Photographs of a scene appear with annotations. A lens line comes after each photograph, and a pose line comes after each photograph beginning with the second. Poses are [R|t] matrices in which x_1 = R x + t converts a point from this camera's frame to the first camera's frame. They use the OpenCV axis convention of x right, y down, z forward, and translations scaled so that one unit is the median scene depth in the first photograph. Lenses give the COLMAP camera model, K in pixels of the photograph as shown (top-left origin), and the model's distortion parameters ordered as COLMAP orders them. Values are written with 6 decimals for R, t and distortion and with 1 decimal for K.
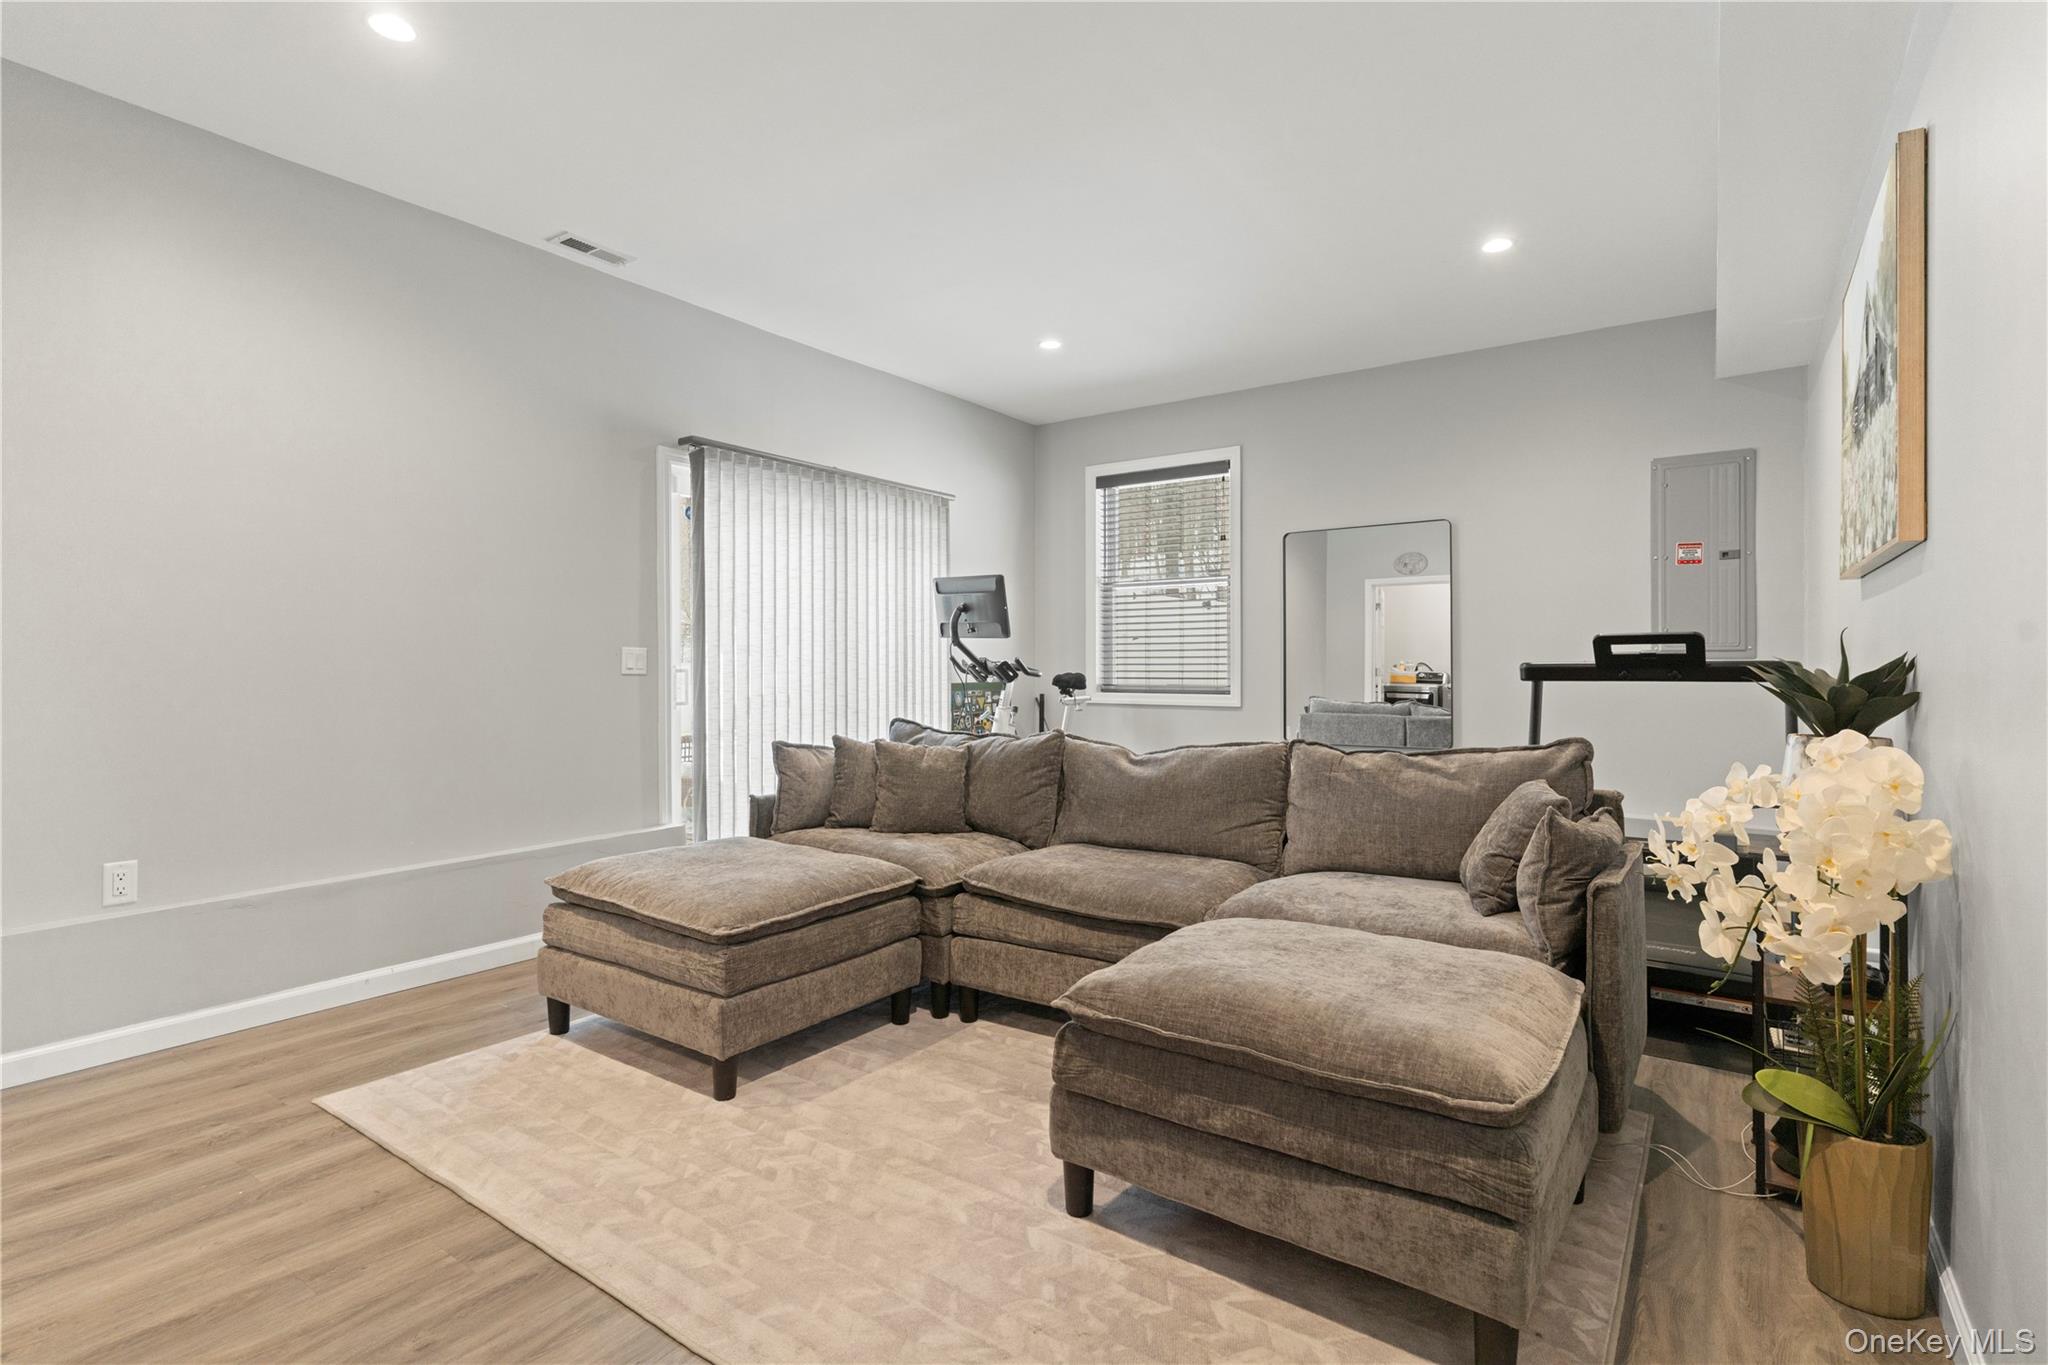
lens RADIAL K [[981.6, 0, 1016.6], [0, 981.6, 674.1], [0, 0, 1]] dist [-0.003236, 0.000055]
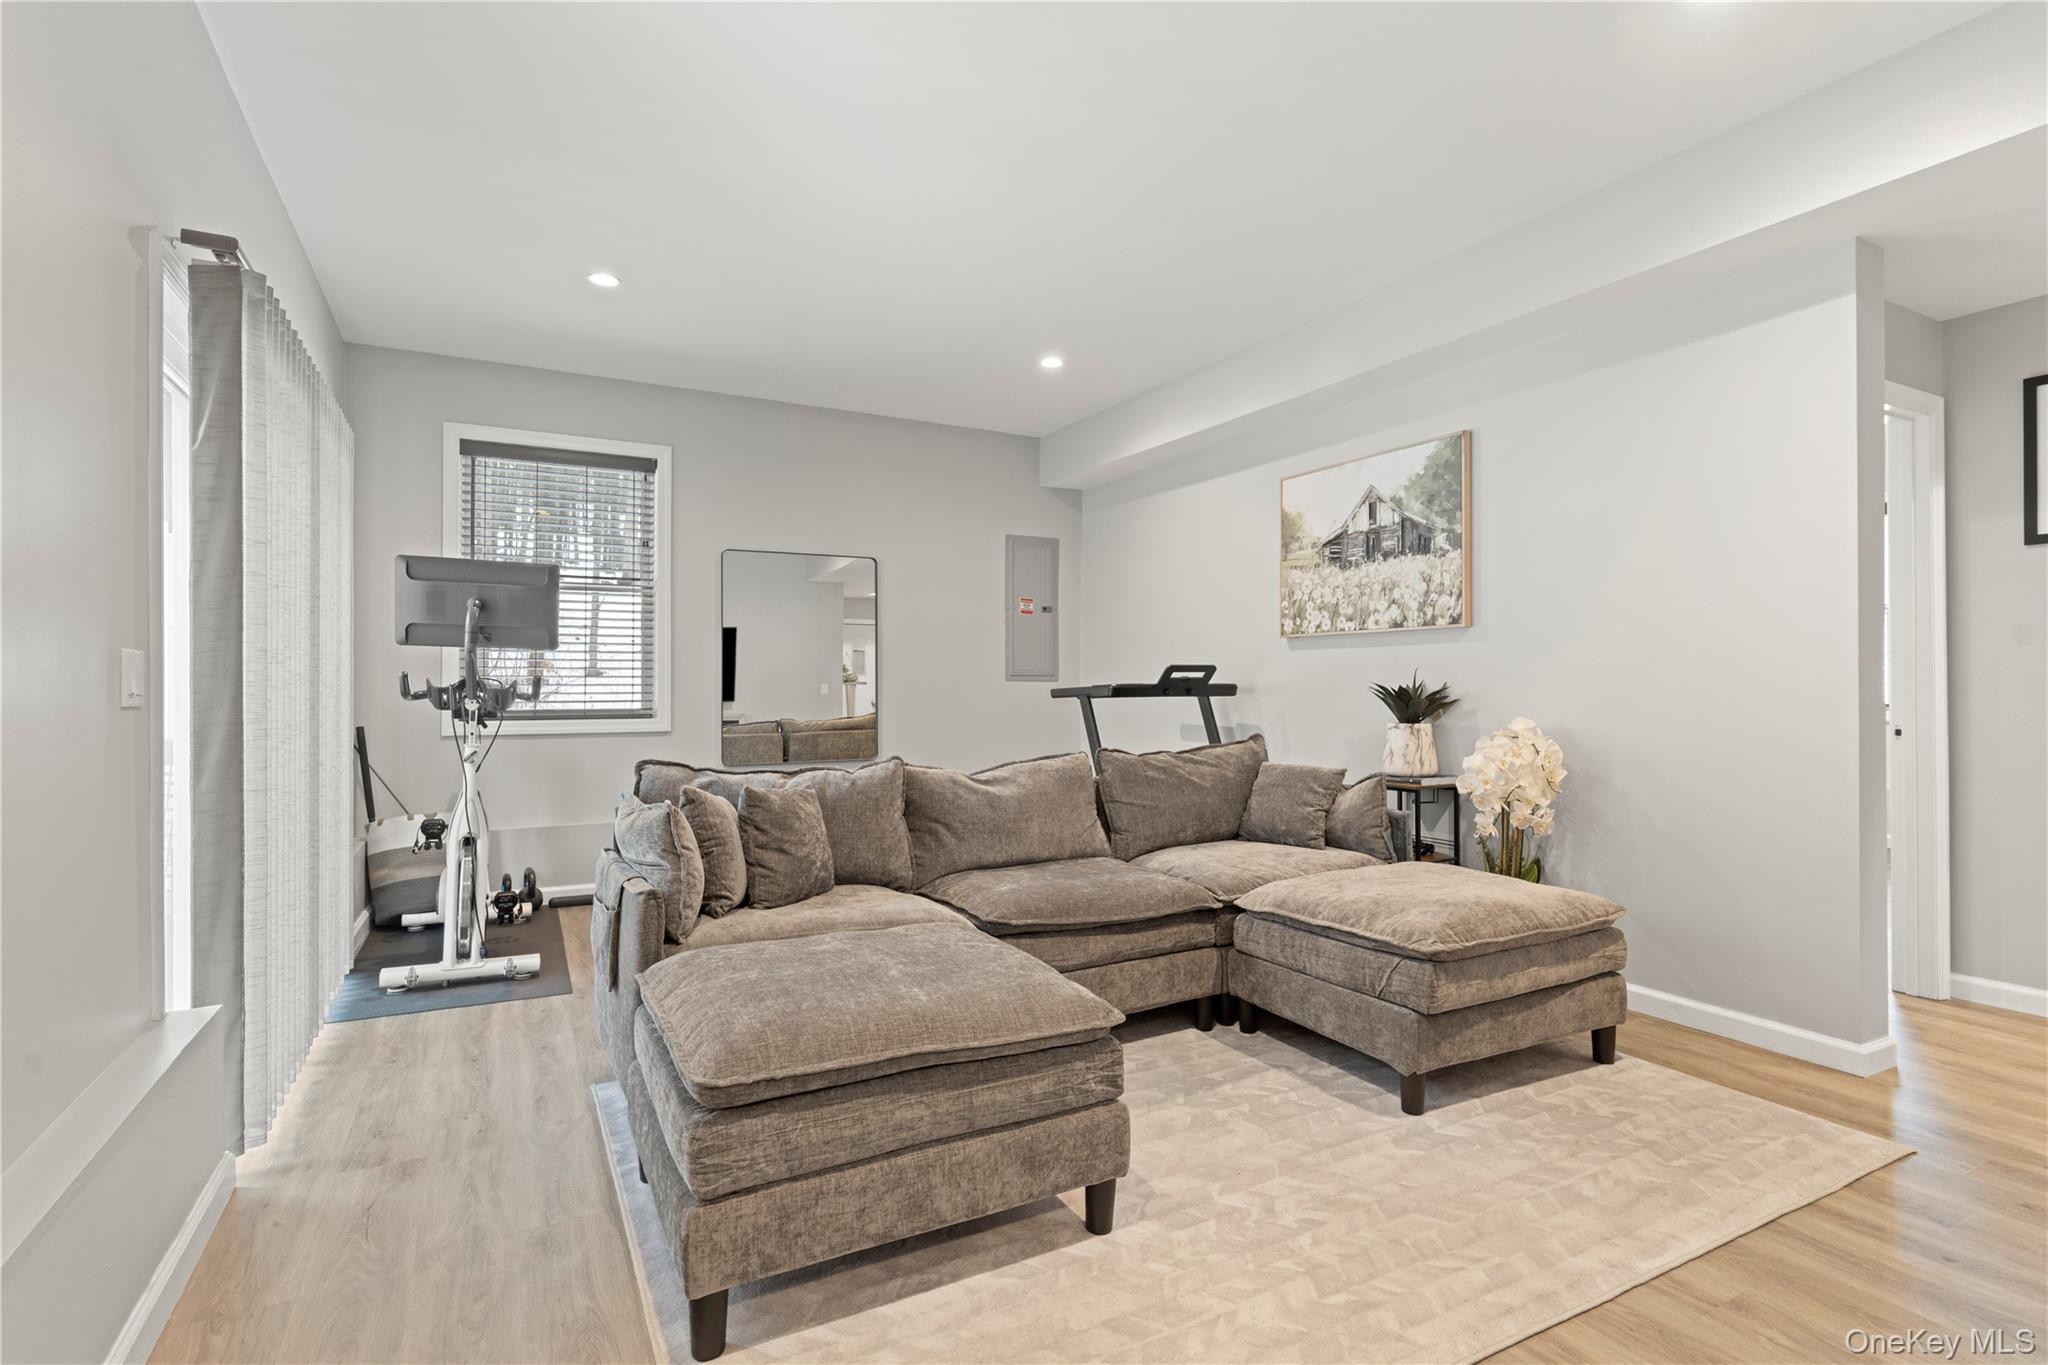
lens RADIAL K [[981.6, 0, 1014.0], [0, 981.6, 686.5], [0, 0, 1]] dist [-0.003236, 0.000055]
pose [[0.445366, -0.000811, 0.895348, -0.943311], [0.007867, 0.999965, -0.003008, -0.006291], [-0.895314, 0.008384, 0.445357, 0.638265]]
